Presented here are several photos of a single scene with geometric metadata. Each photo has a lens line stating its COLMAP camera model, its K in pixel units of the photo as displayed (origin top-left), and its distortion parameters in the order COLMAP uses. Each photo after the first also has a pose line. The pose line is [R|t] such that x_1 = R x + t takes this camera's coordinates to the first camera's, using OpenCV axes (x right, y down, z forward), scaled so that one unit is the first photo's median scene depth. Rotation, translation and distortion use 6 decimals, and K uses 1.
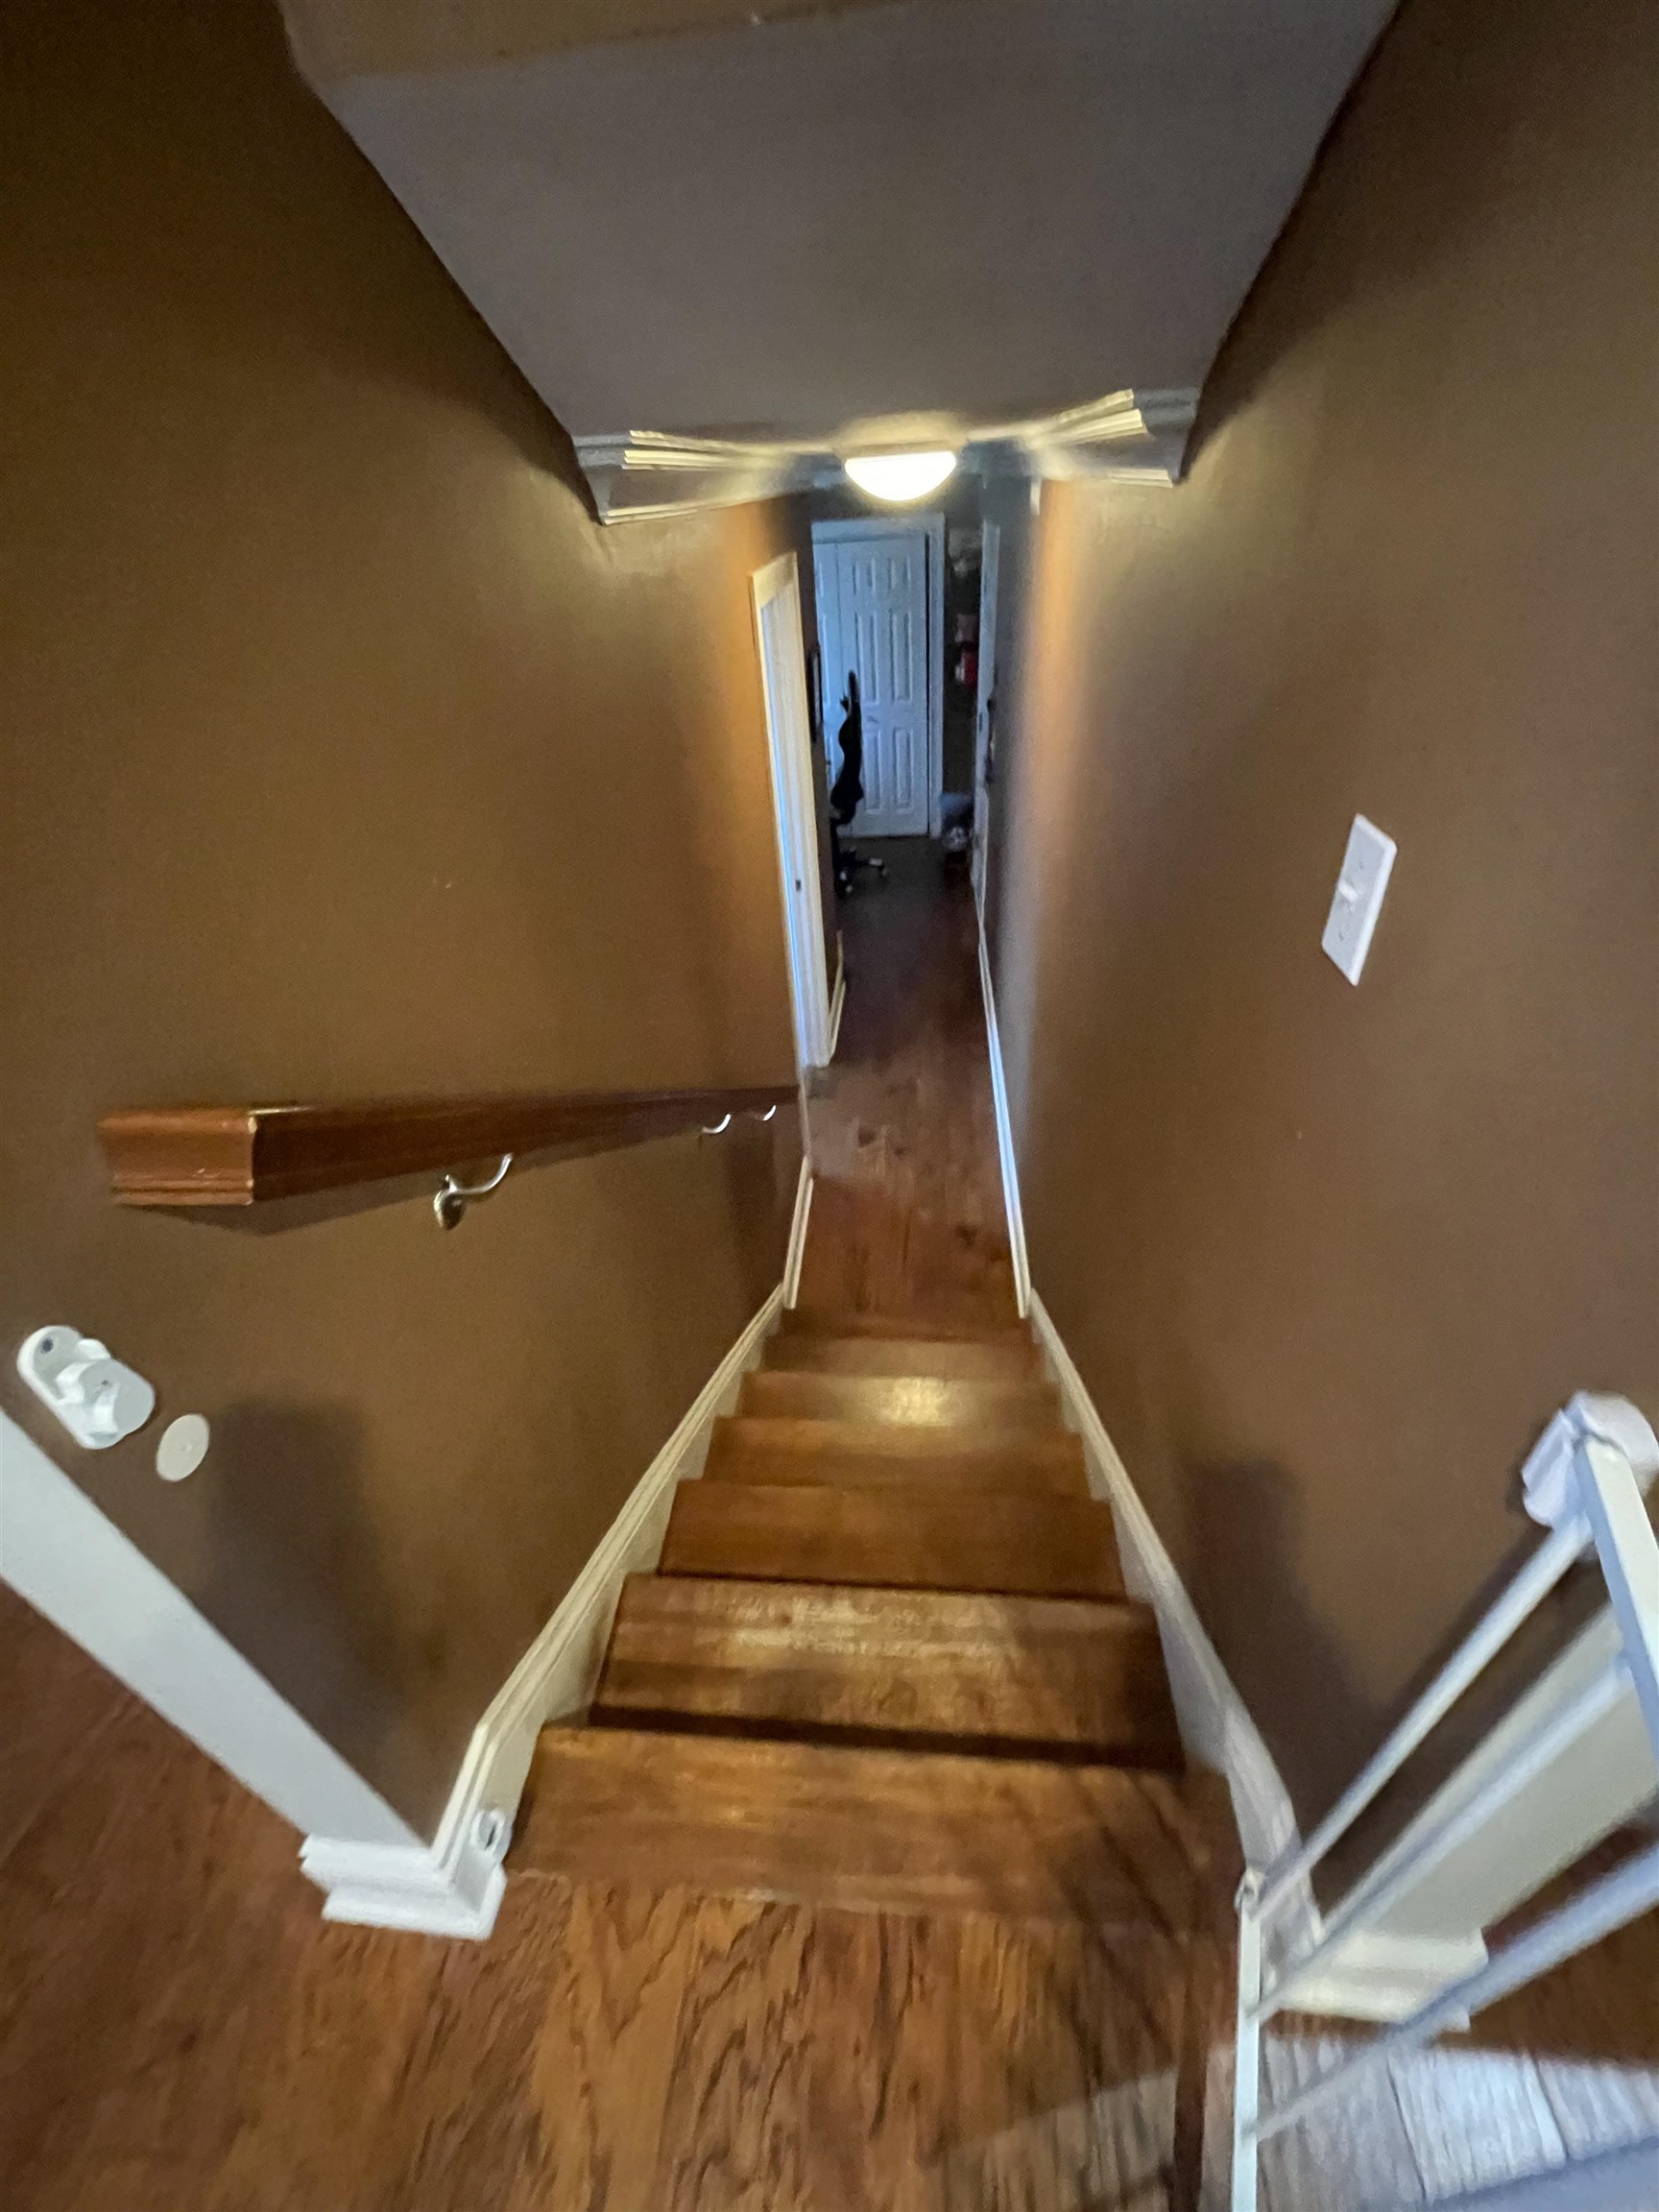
lens RADIAL K [[894.8, 0, 829.5], [0, 894.8, 1106.0], [0, 0, 1]] dist [-0.002298, 0.000870]
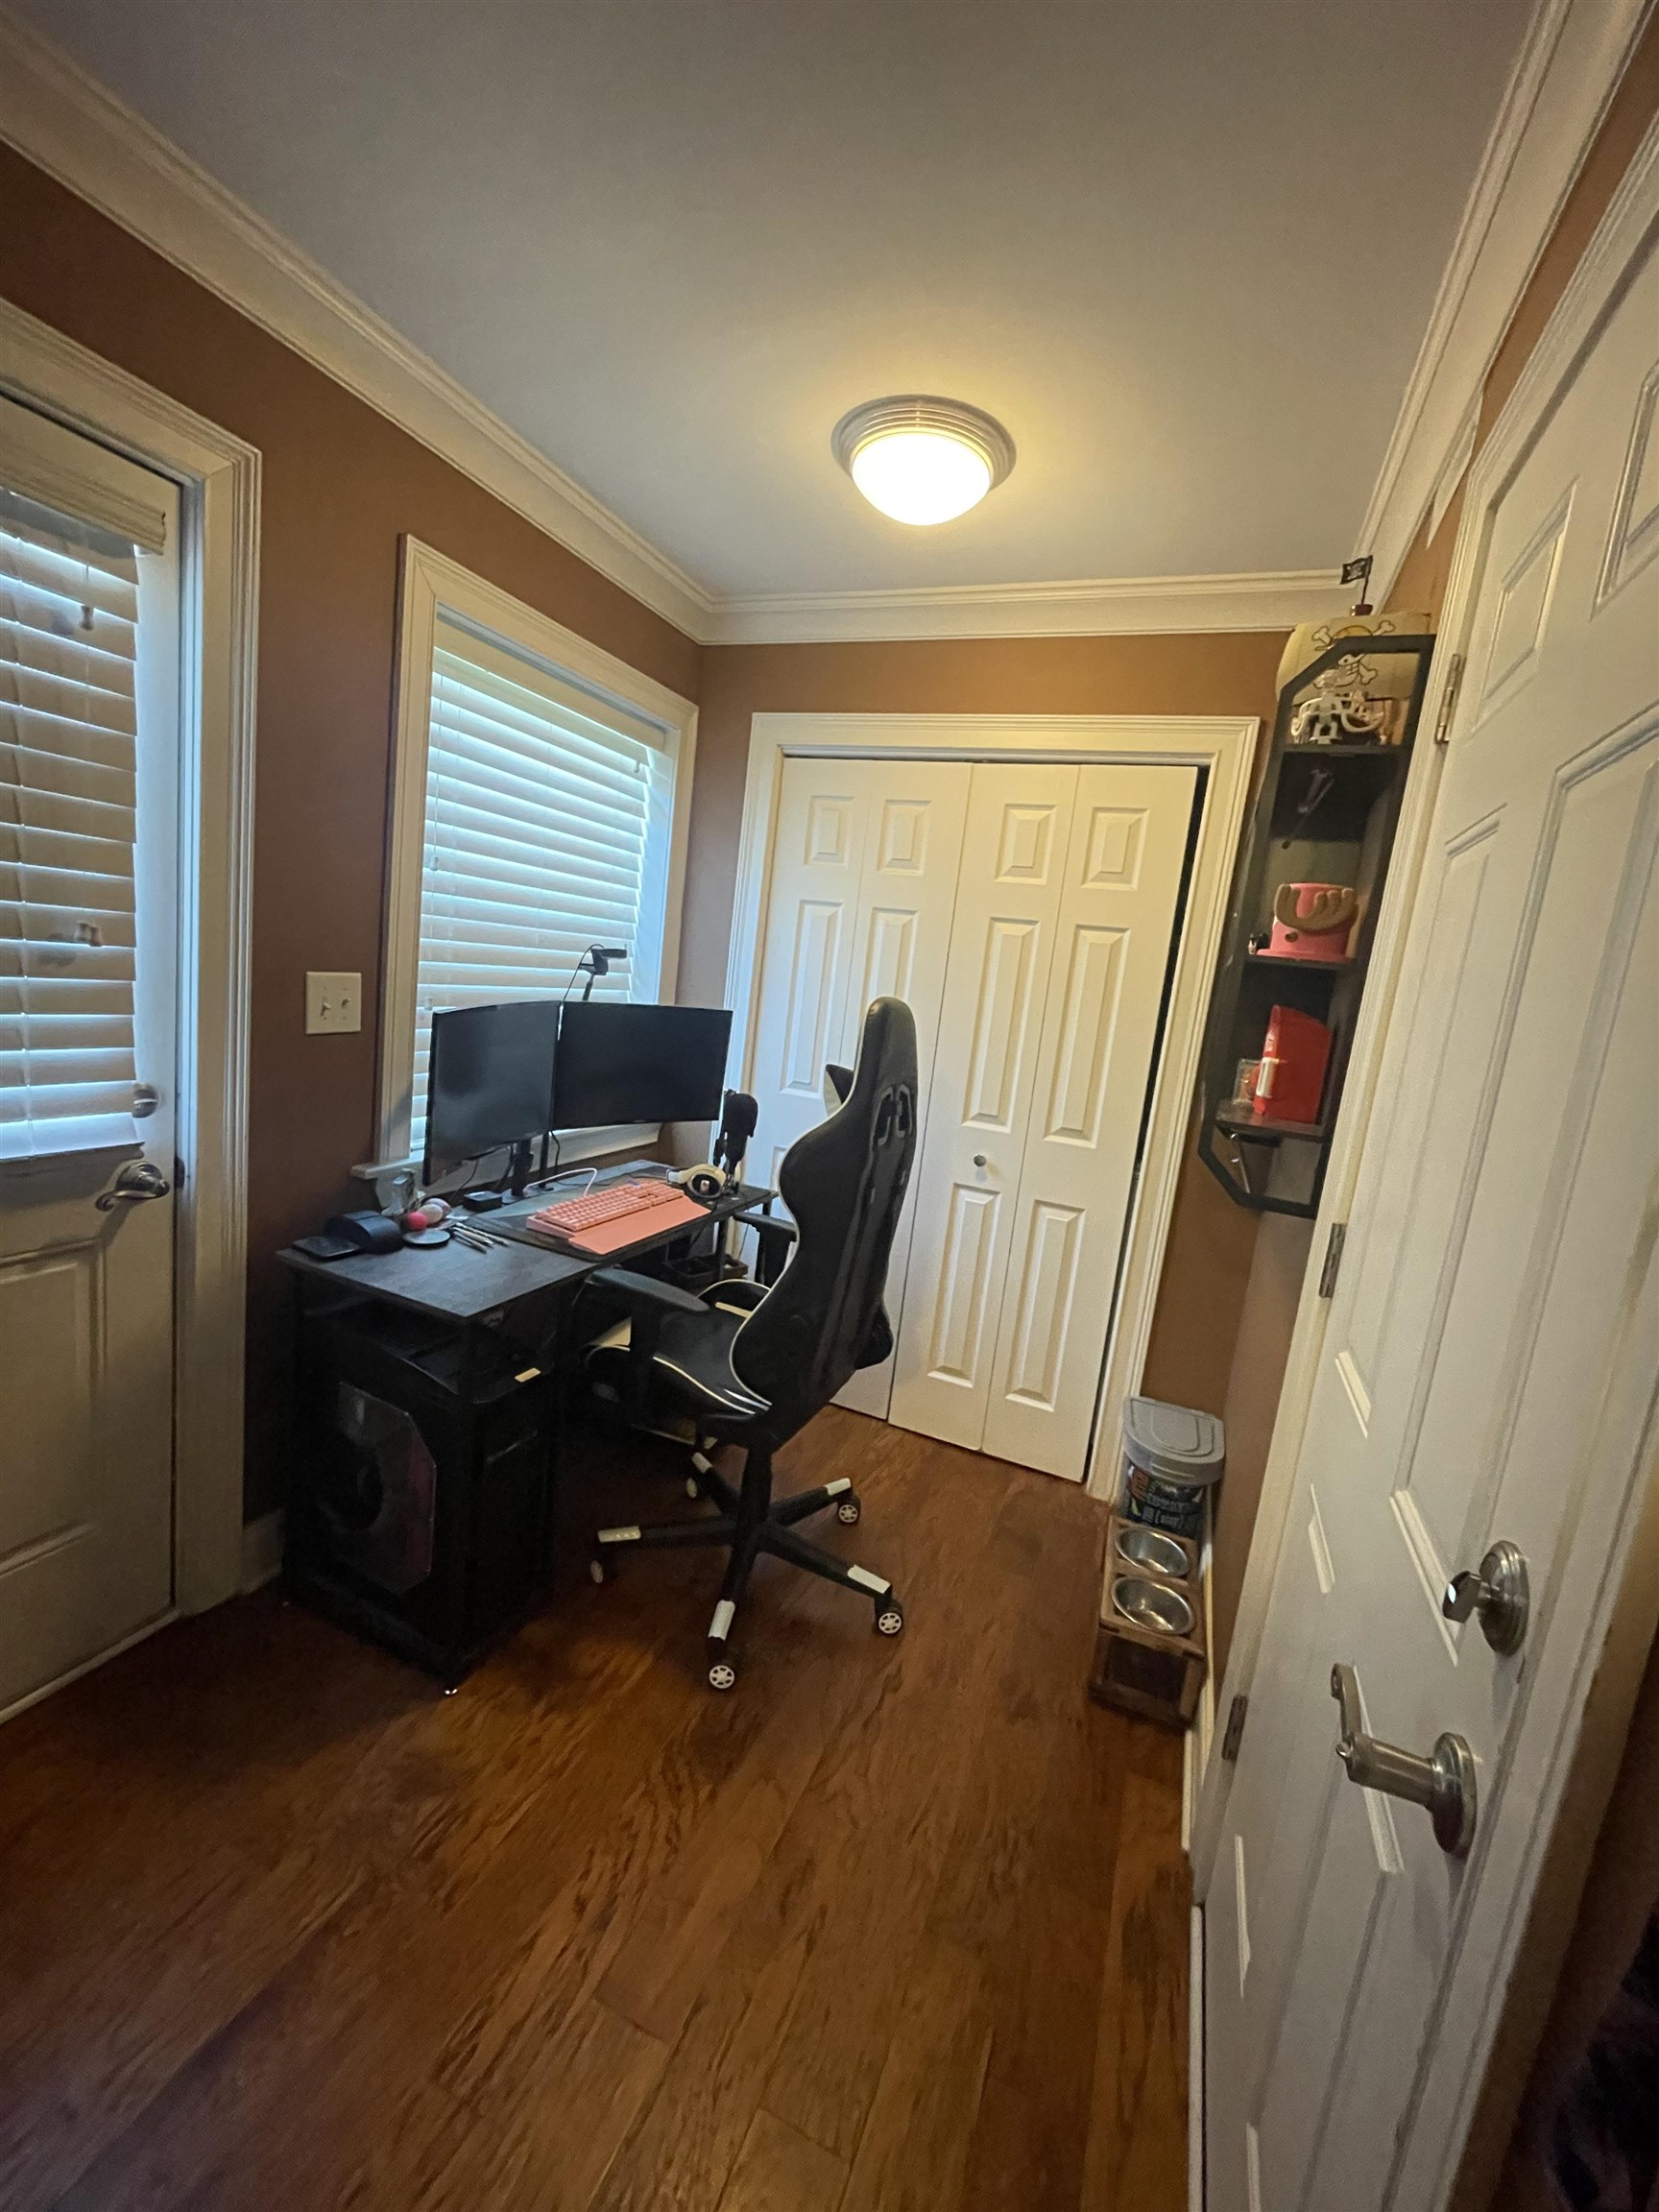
lens RADIAL K [[894.8, 0, 829.5], [0, 894.8, 1106.0], [0, 0, 1]] dist [-0.002298, 0.000870]
pose [[0.936987, 0.217752, -0.273202, 0.087863], [-0.315662, 0.862770, -0.394950, -0.287439], [0.149710, 0.456302, 0.877140, 0.655008]]
